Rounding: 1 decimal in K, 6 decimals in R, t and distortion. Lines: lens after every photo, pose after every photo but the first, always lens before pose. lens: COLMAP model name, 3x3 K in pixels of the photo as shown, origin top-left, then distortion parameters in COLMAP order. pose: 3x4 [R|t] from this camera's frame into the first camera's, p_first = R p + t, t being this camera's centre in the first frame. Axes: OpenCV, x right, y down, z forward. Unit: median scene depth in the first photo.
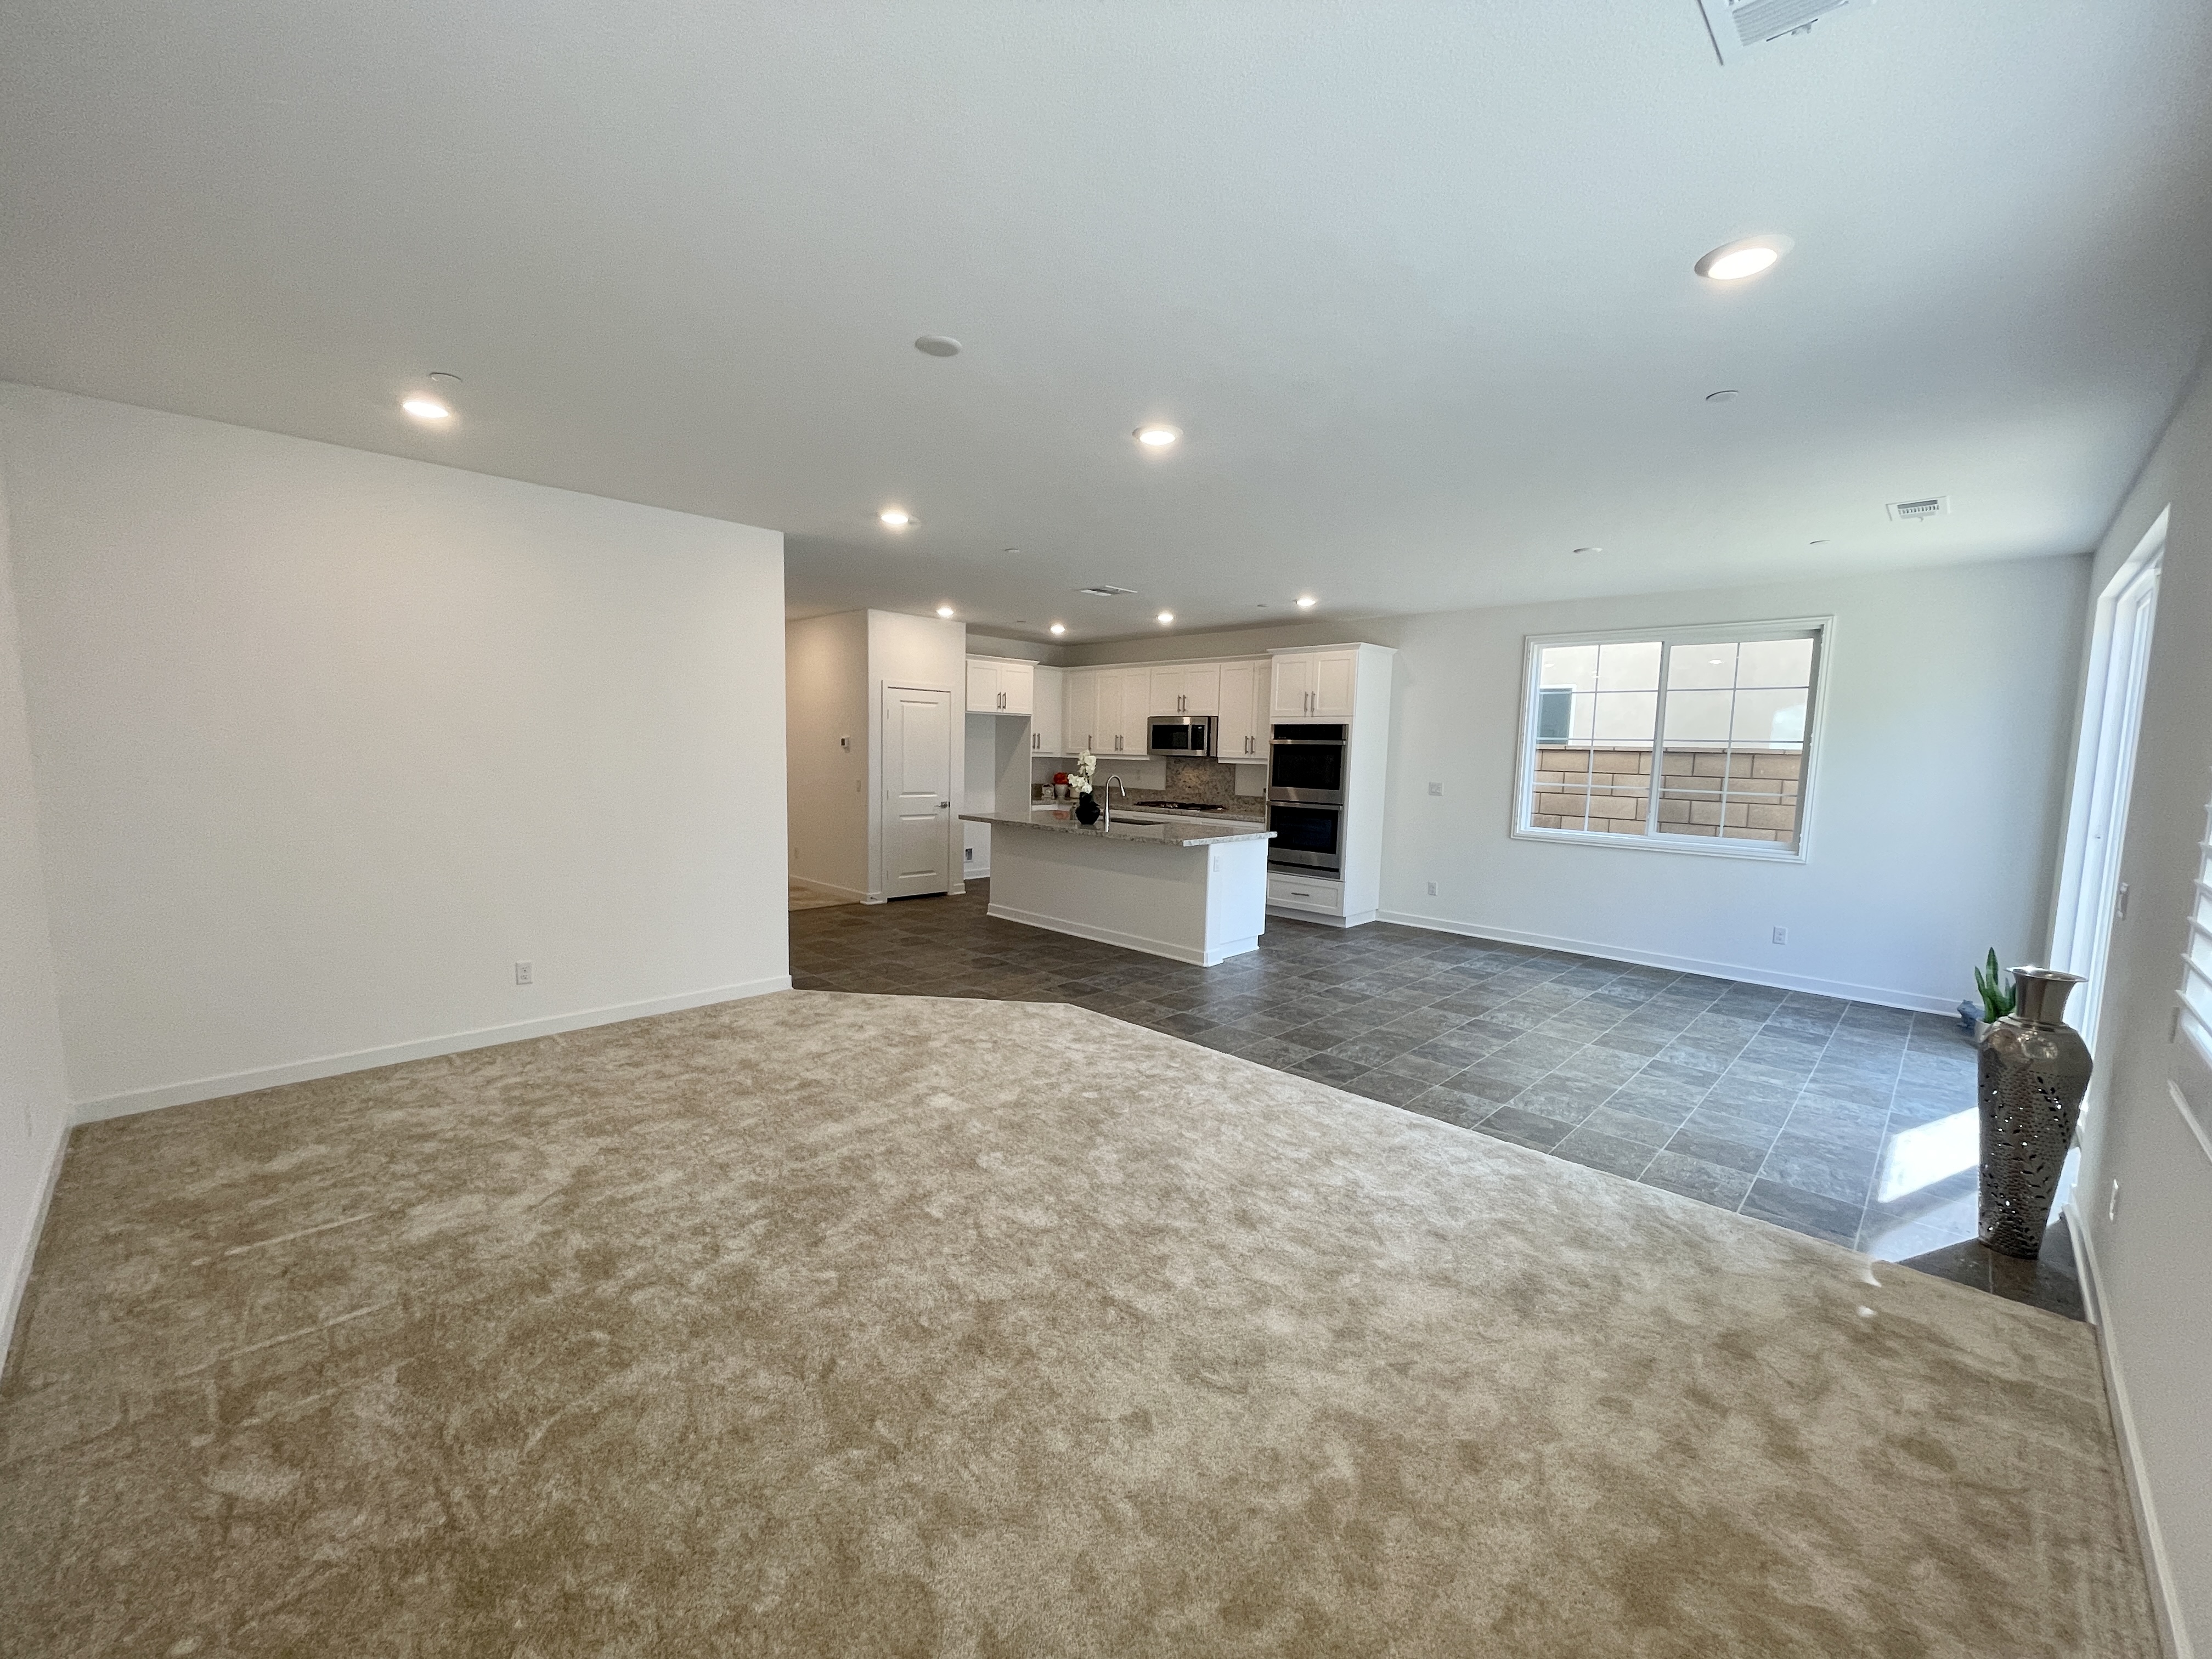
lens RADIAL K [[891.2, 0, 1088.9], [0, 891.2, 839.0], [0, 0, 1]] dist [0.005782, -0.000775]
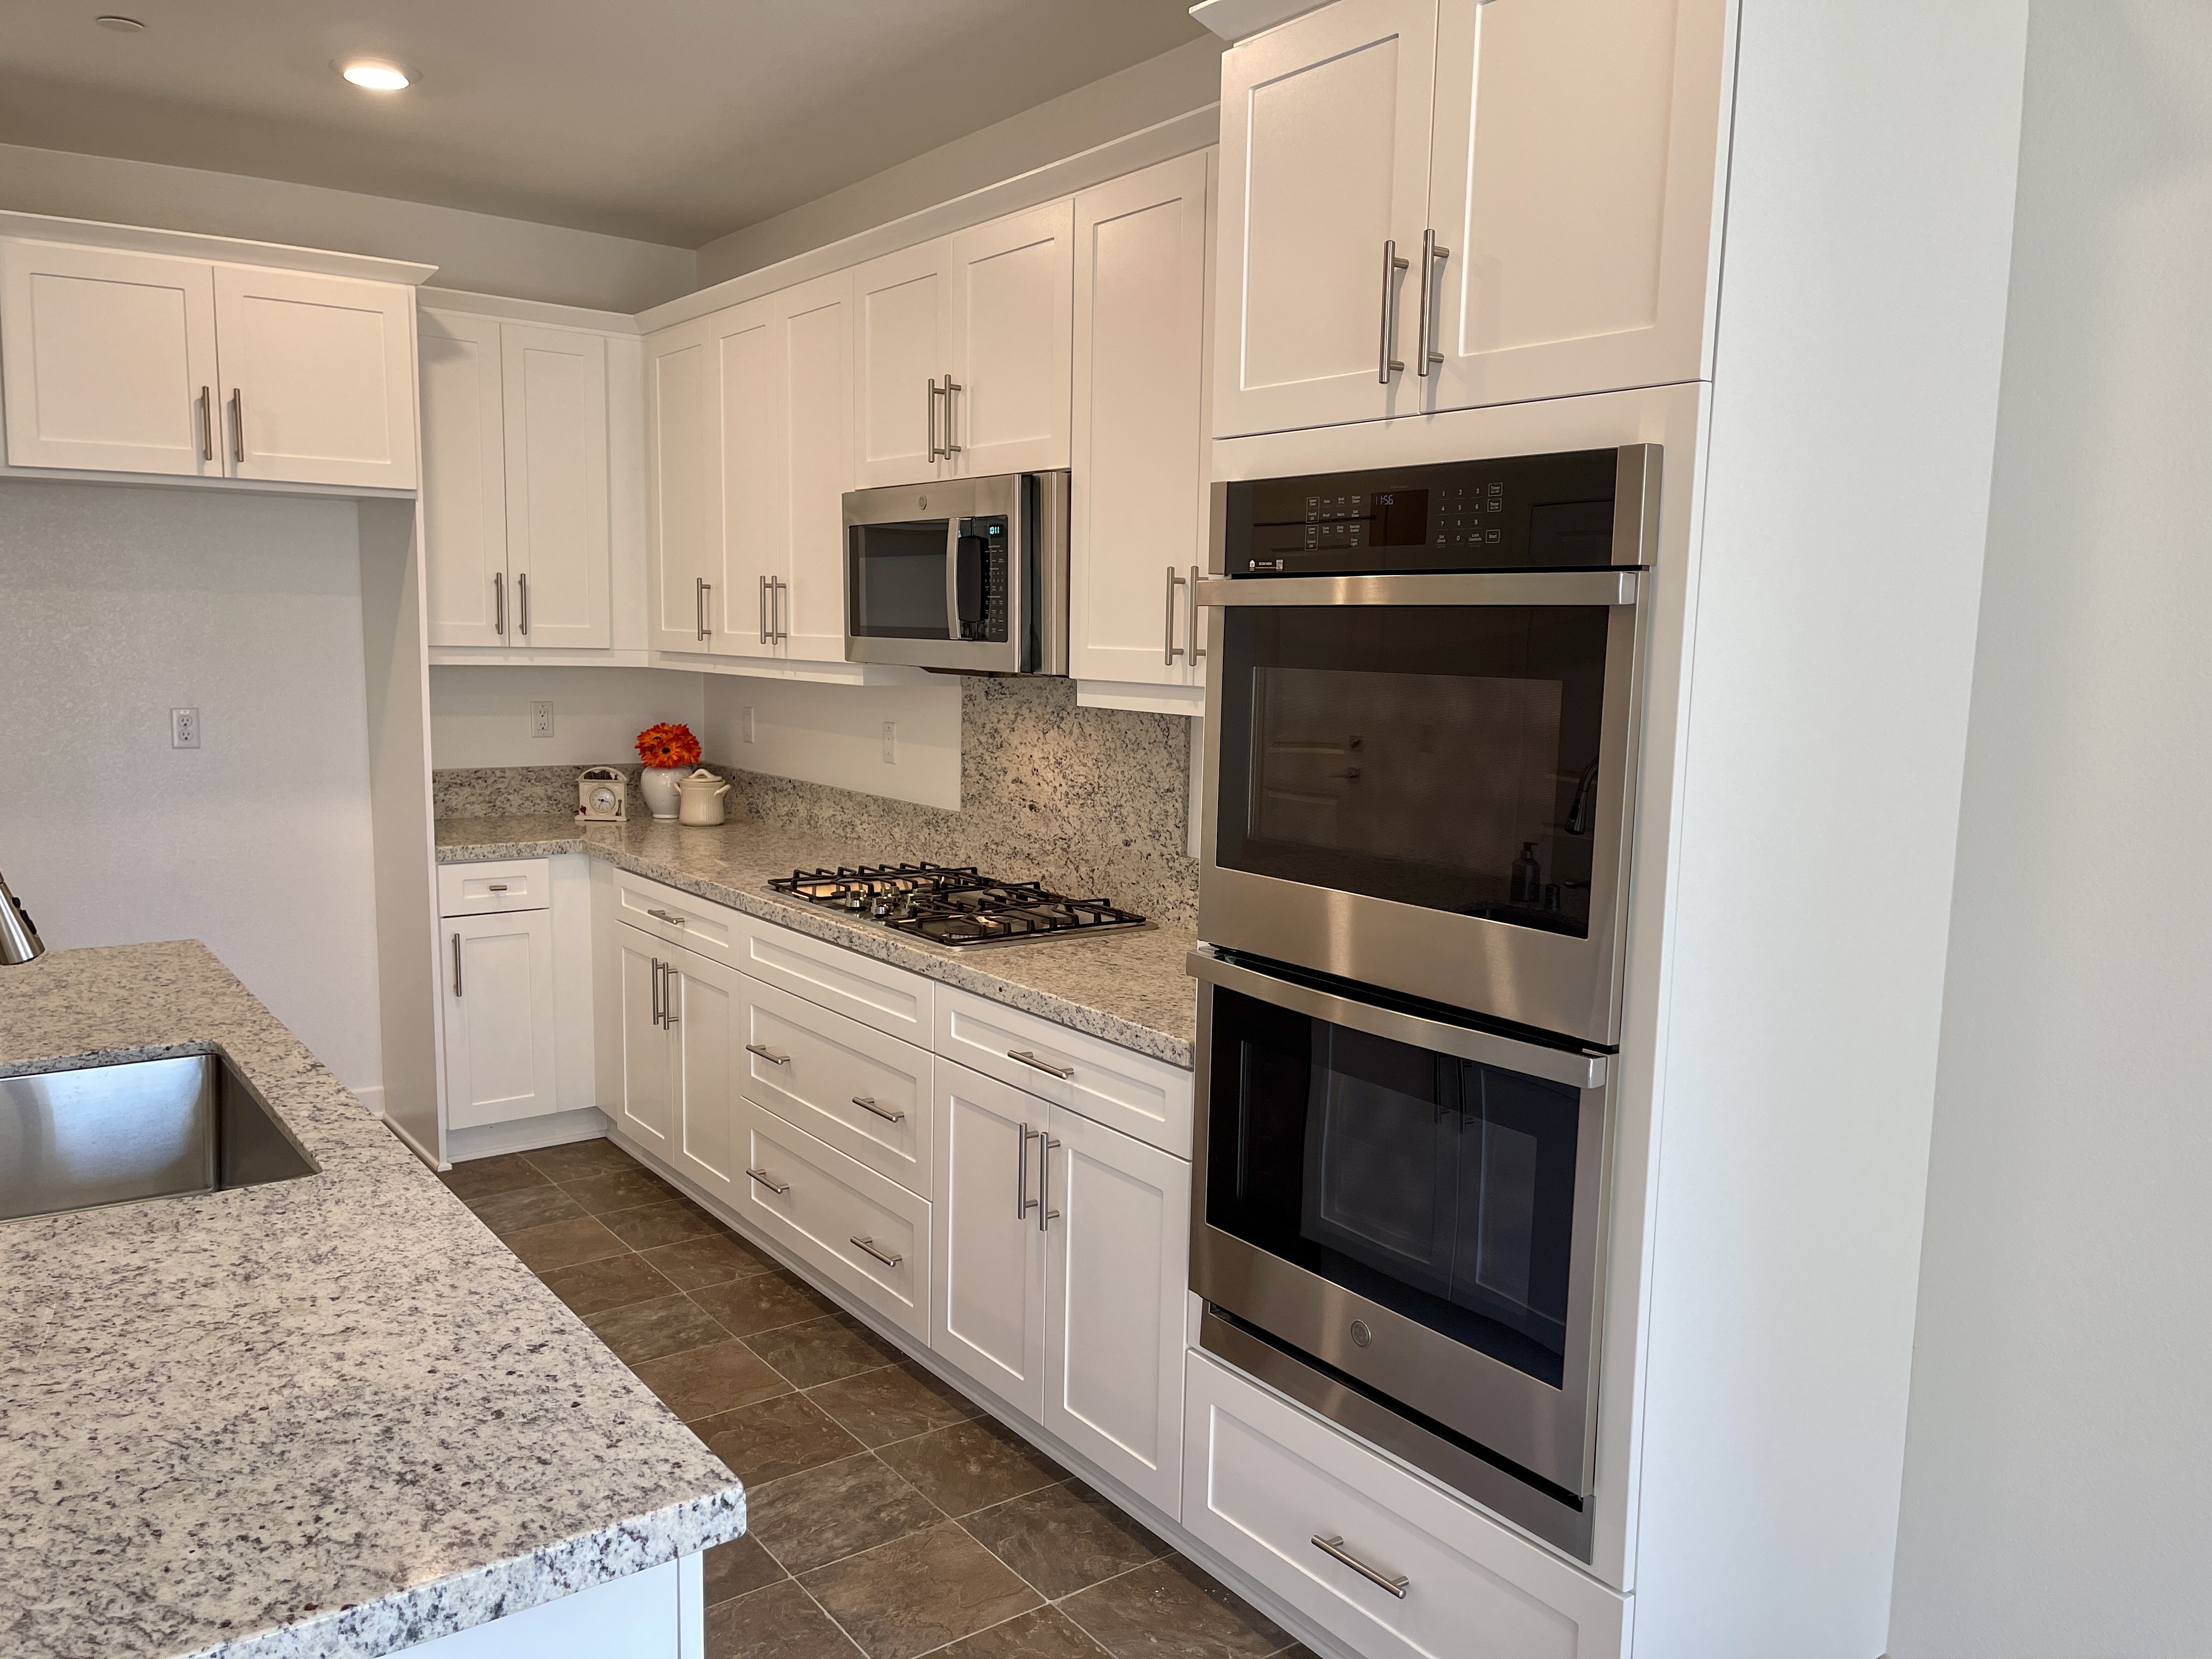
lens RADIAL K [[1670.5, 0, 1107.2], [0, 1670.5, 854.9], [0, 0, 1]] dist [0.076843, -0.094425]
pose [[0.987308, 0.019451, -0.157619, 0.268218], [-0.014790, 0.999420, 0.030690, -0.080359], [0.158124, -0.027969, 0.987023, 0.793328]]
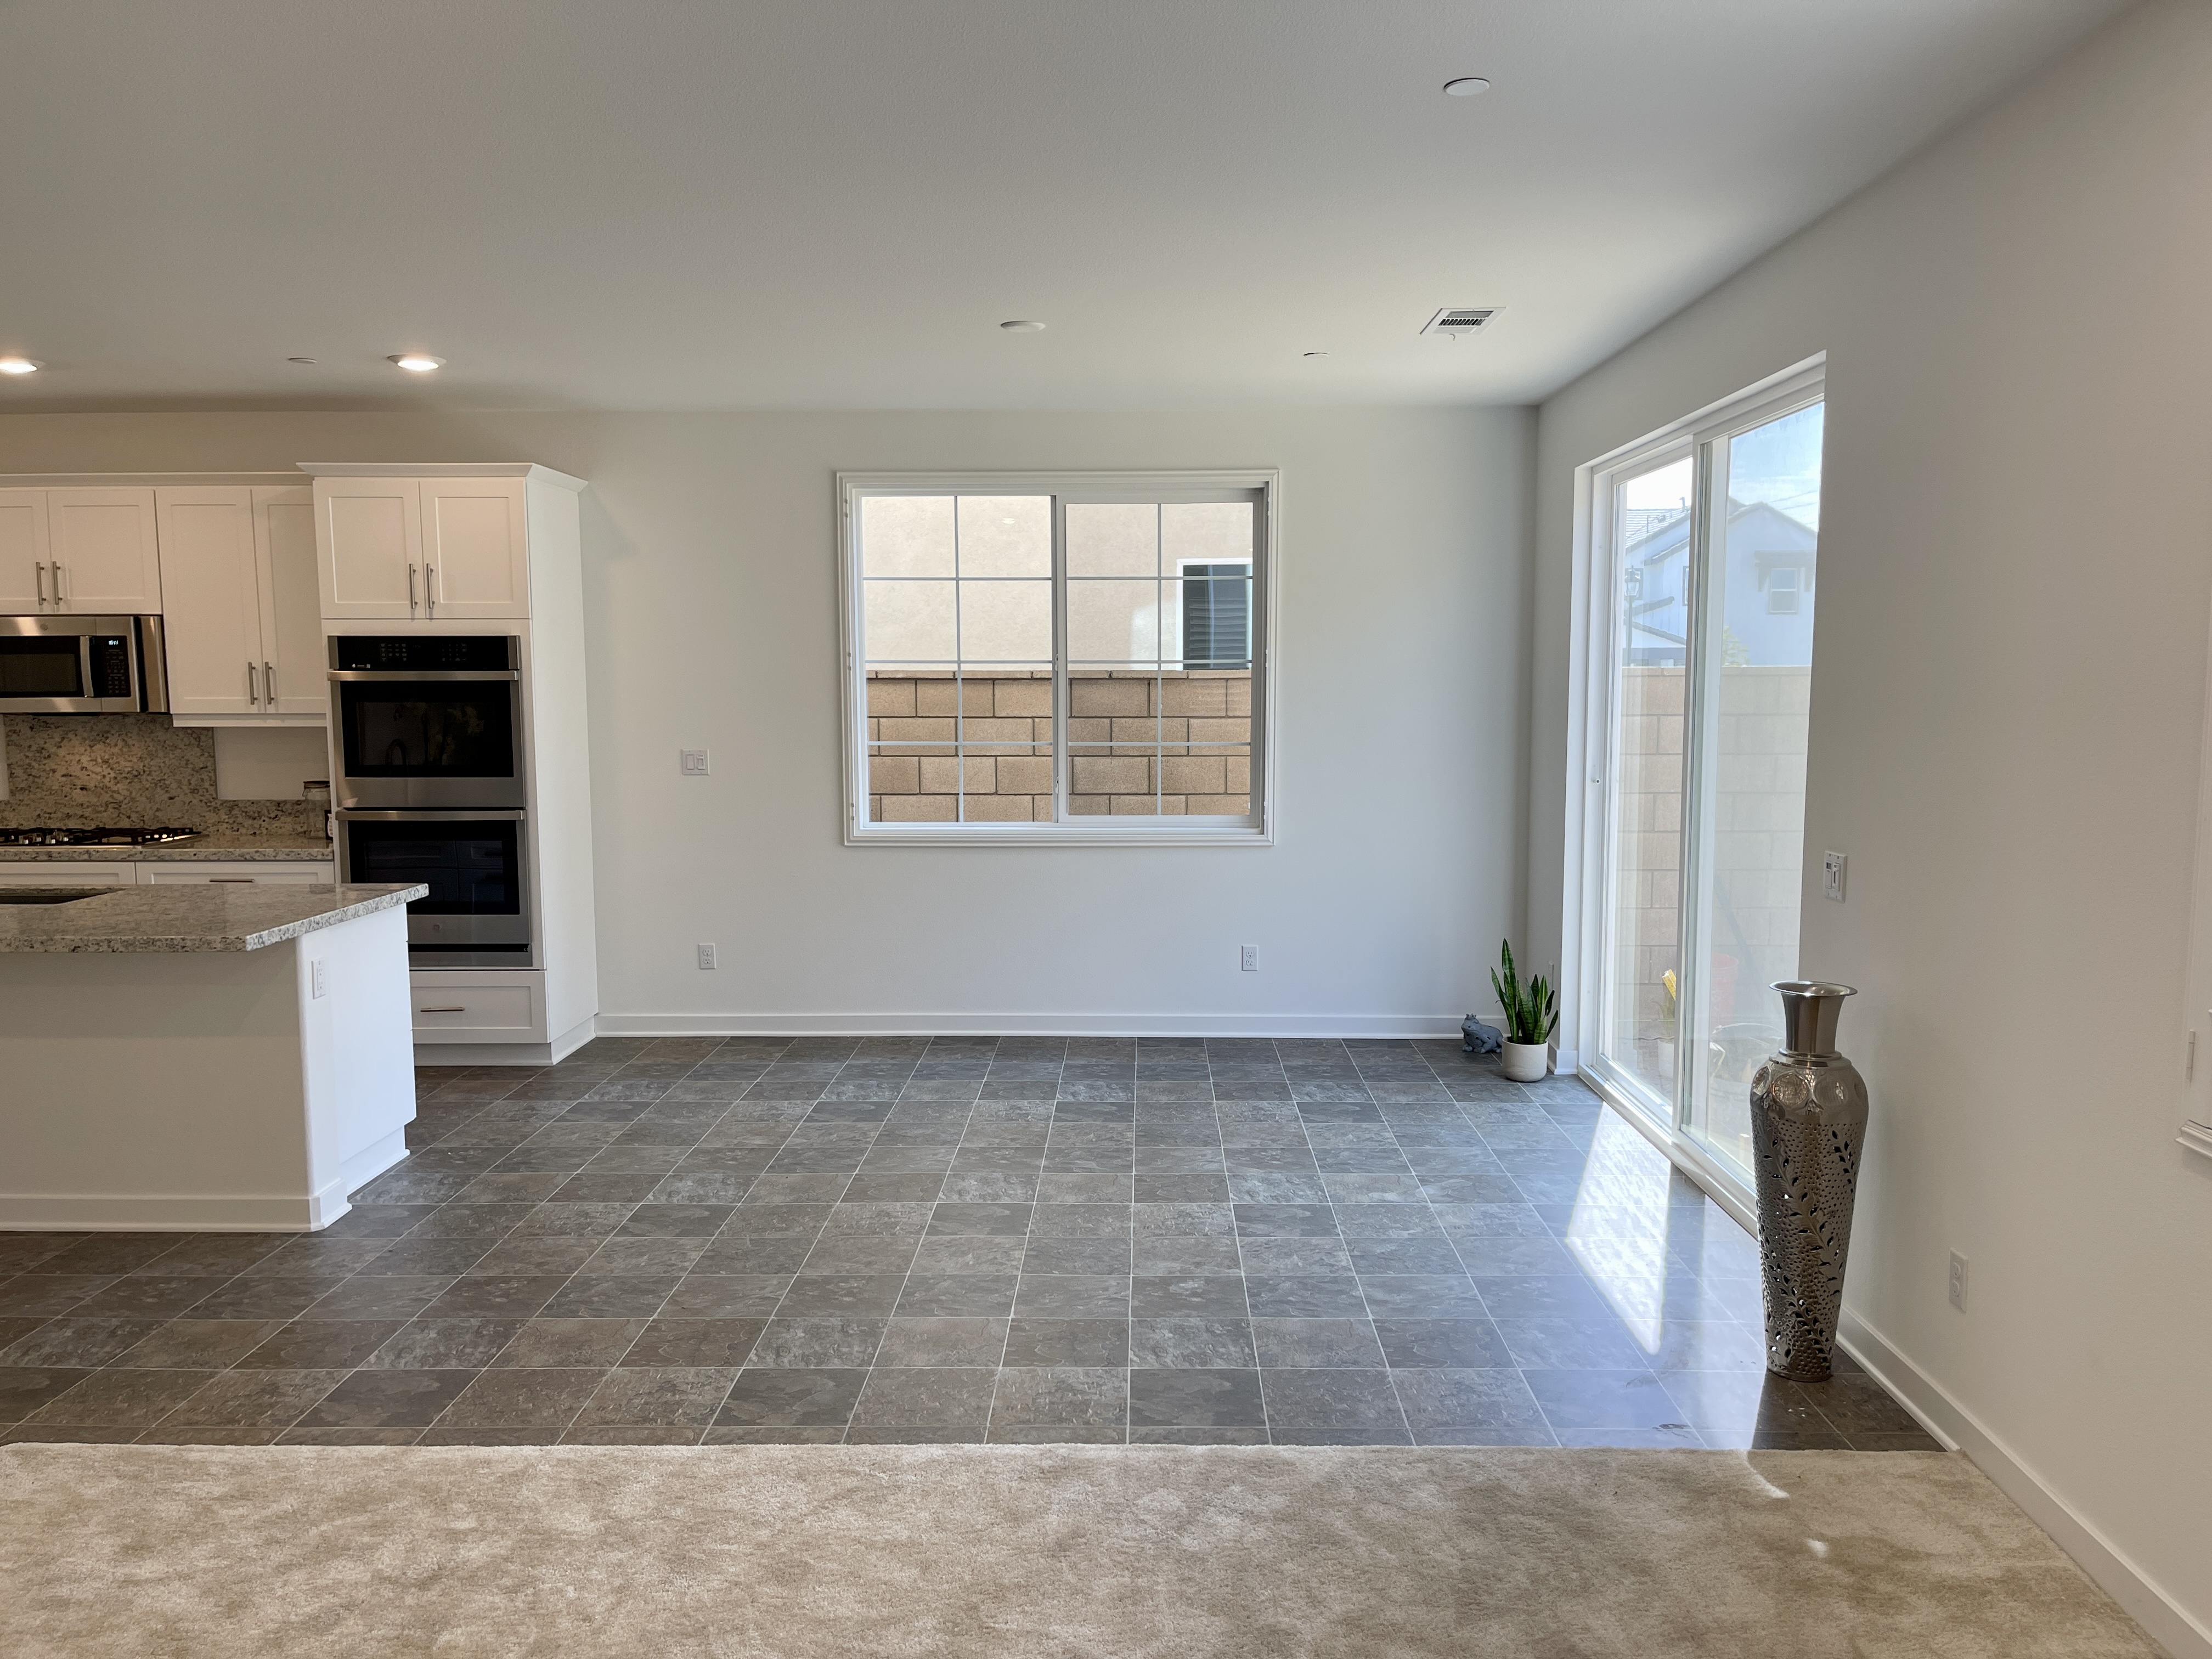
lens RADIAL K [[1670.5, 0, 1117.7], [0, 1670.5, 855.6], [0, 0, 1]] dist [0.076843, -0.094425]
pose [[0.721852, -0.099685, 0.684830, -0.108202], [0.091180, 0.994644, 0.048673, -0.030143], [-0.686014, 0.027307, 0.727076, 0.152455]]
